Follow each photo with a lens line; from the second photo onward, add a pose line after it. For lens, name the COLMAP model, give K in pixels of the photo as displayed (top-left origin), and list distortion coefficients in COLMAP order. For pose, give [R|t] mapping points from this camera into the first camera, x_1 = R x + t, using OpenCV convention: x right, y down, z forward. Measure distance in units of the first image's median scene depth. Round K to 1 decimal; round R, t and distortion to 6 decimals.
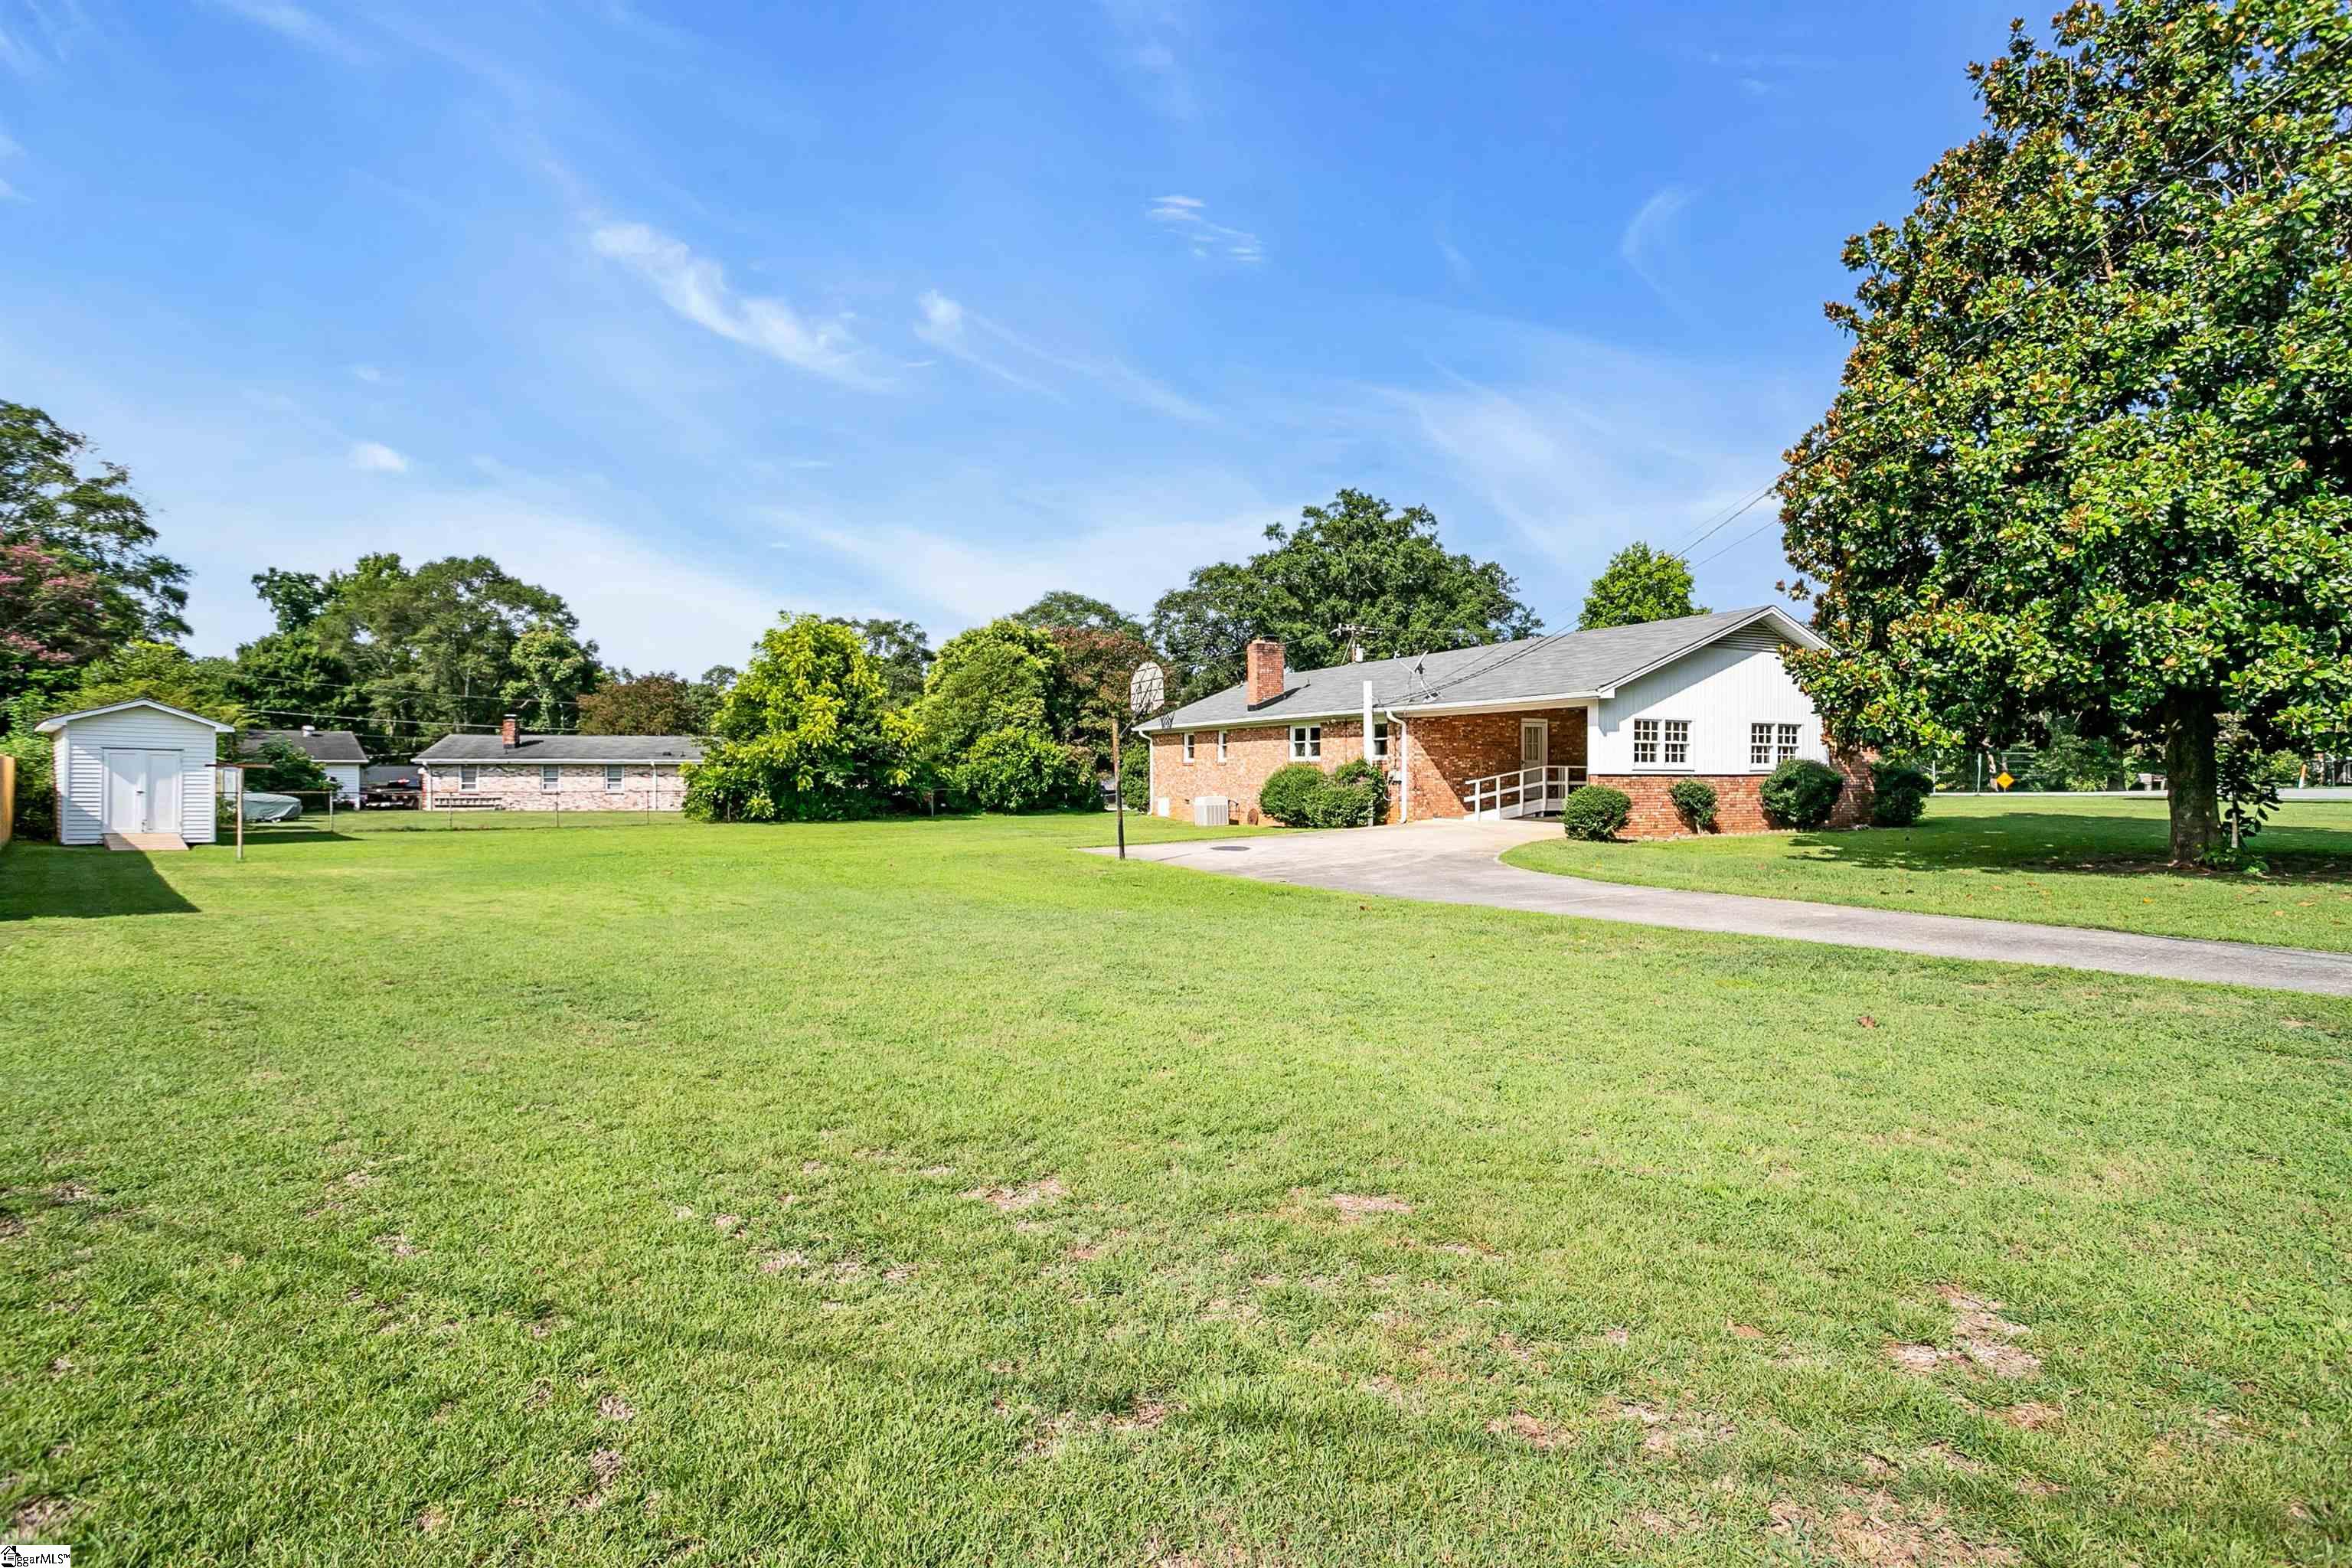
lens RADIAL K [[1125.6, 0, 1190.2], [0, 1125.6, 780.6], [0, 0, 1]] dist [-0.073755, 0.028418]
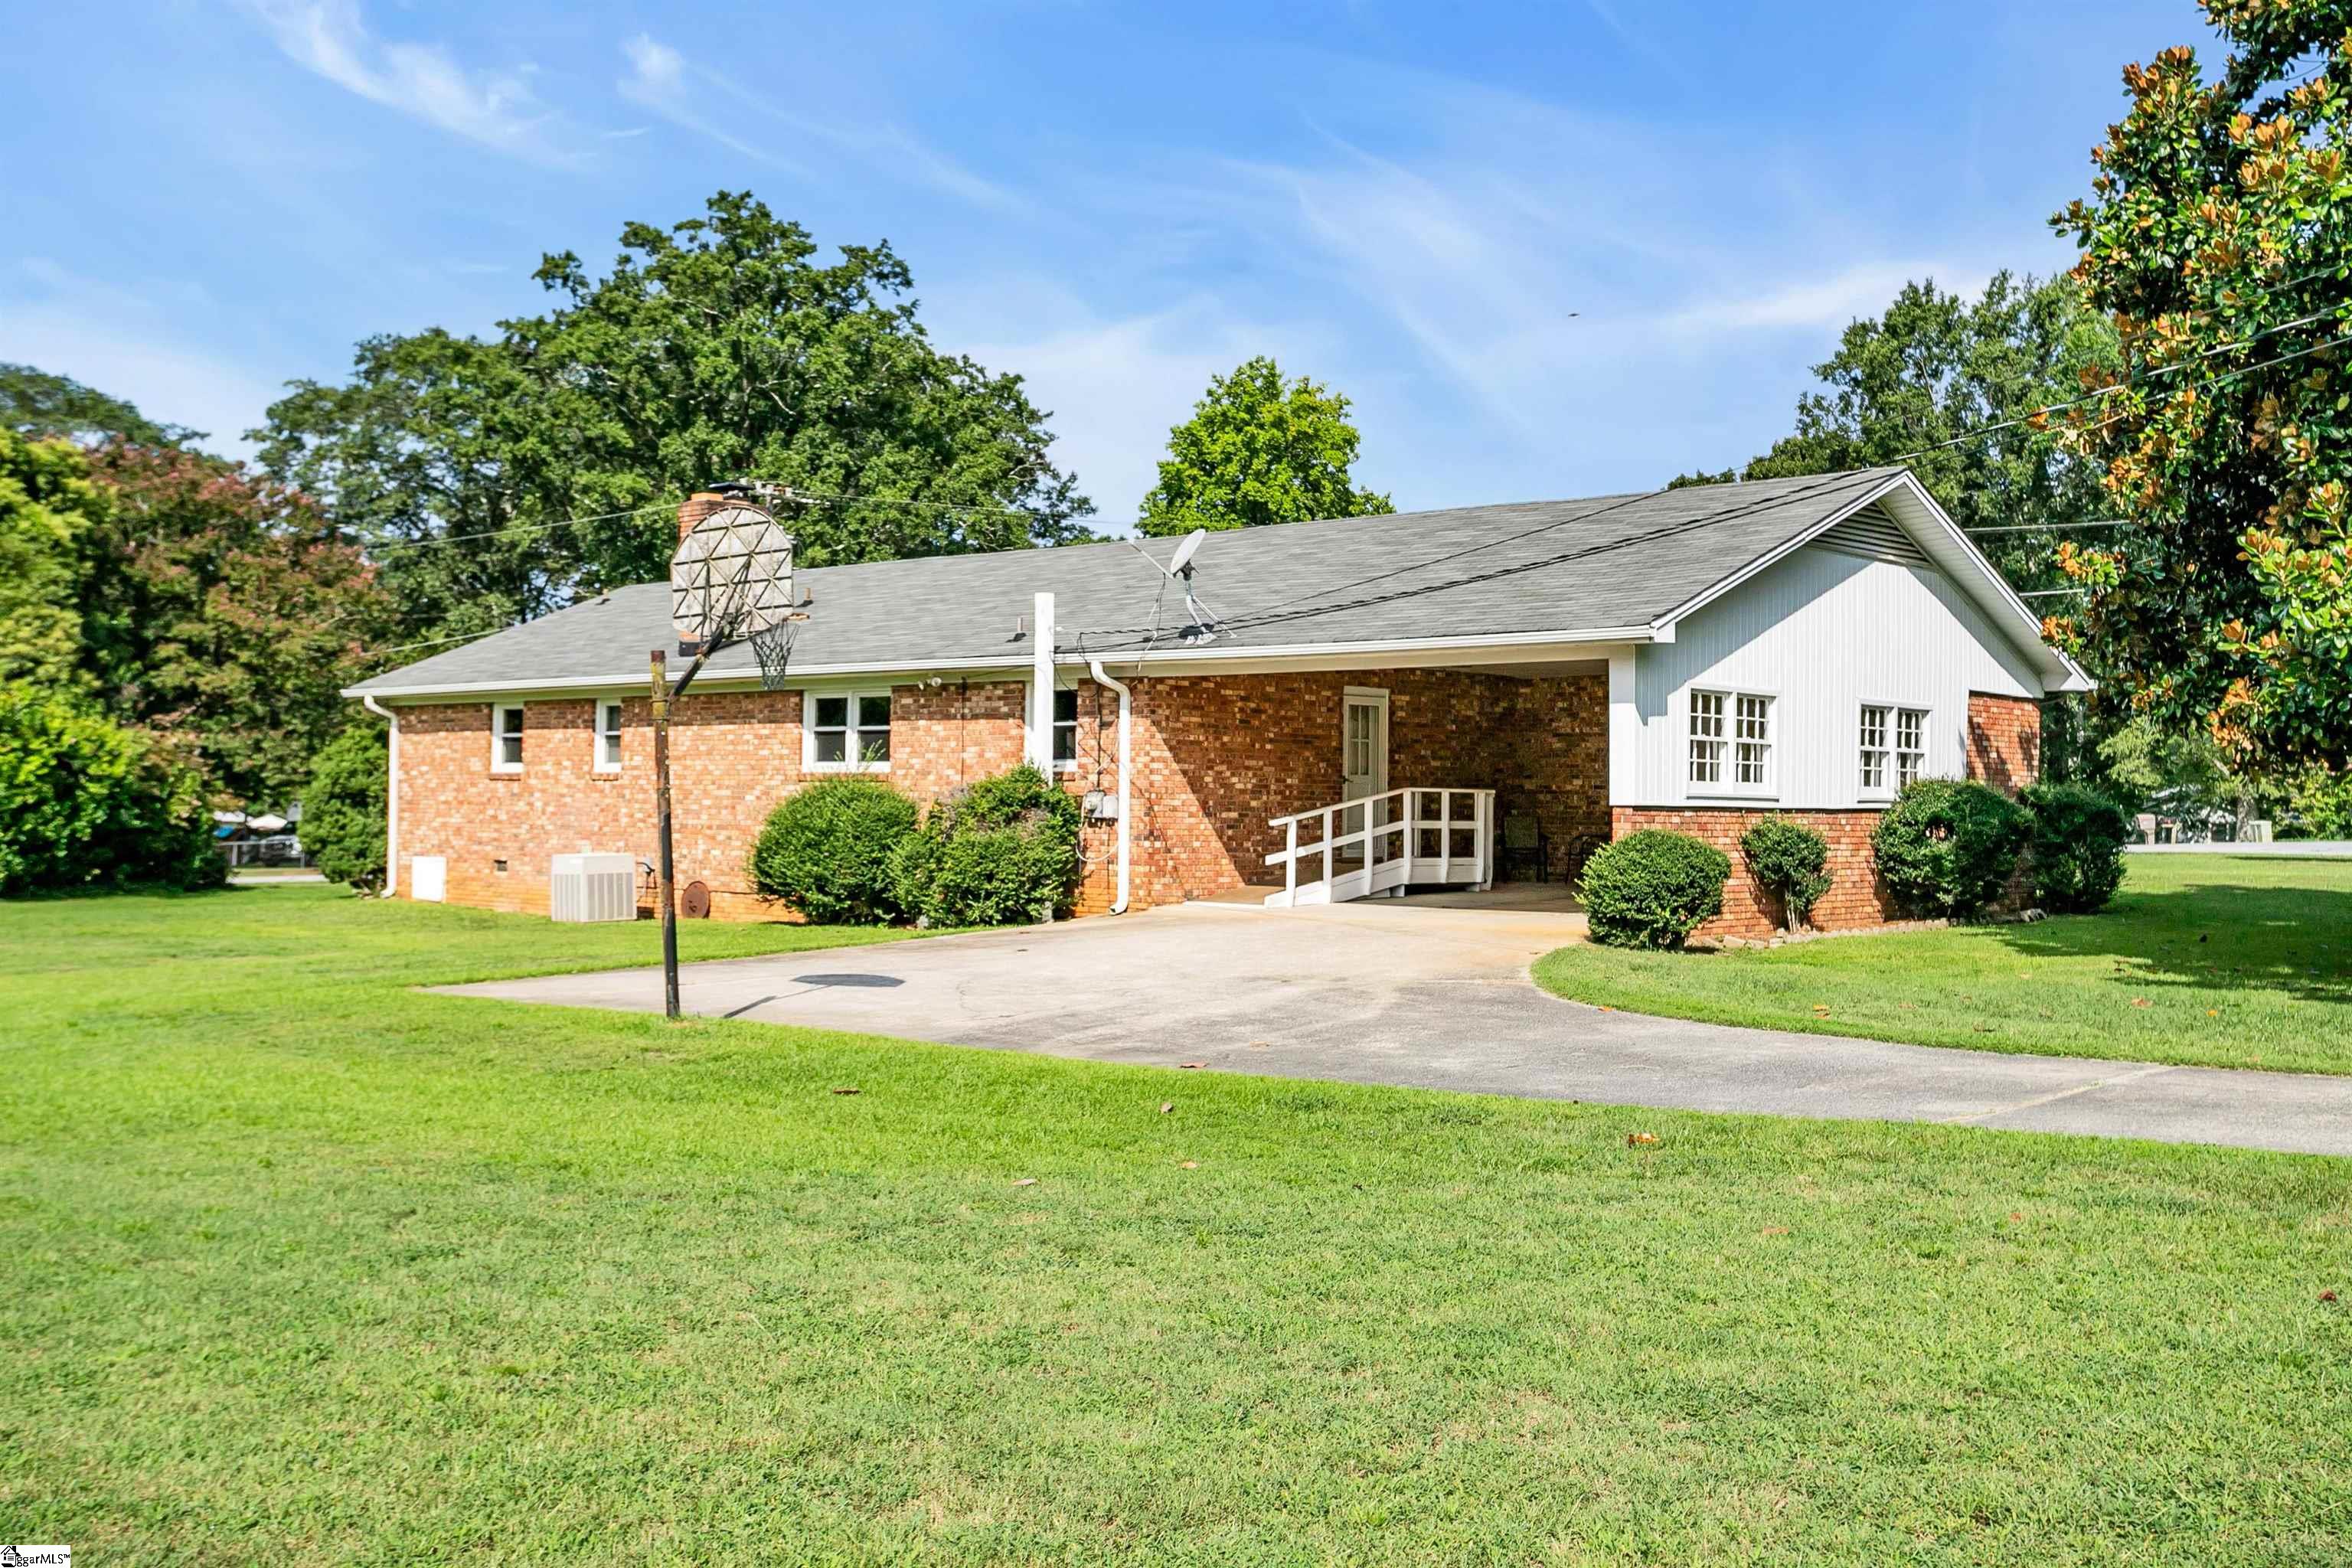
lens RADIAL K [[2286.3, 0, 1177.2], [0, 2286.3, 810.7], [0, 0, 1]] dist [0.005642, 0.150234]
pose [[0.928194, 0.006215, 0.372046, -0.096071], [-0.004859, 0.999978, -0.004581, 0.000958], [-0.372066, 0.002444, 0.928203, 0.108993]]
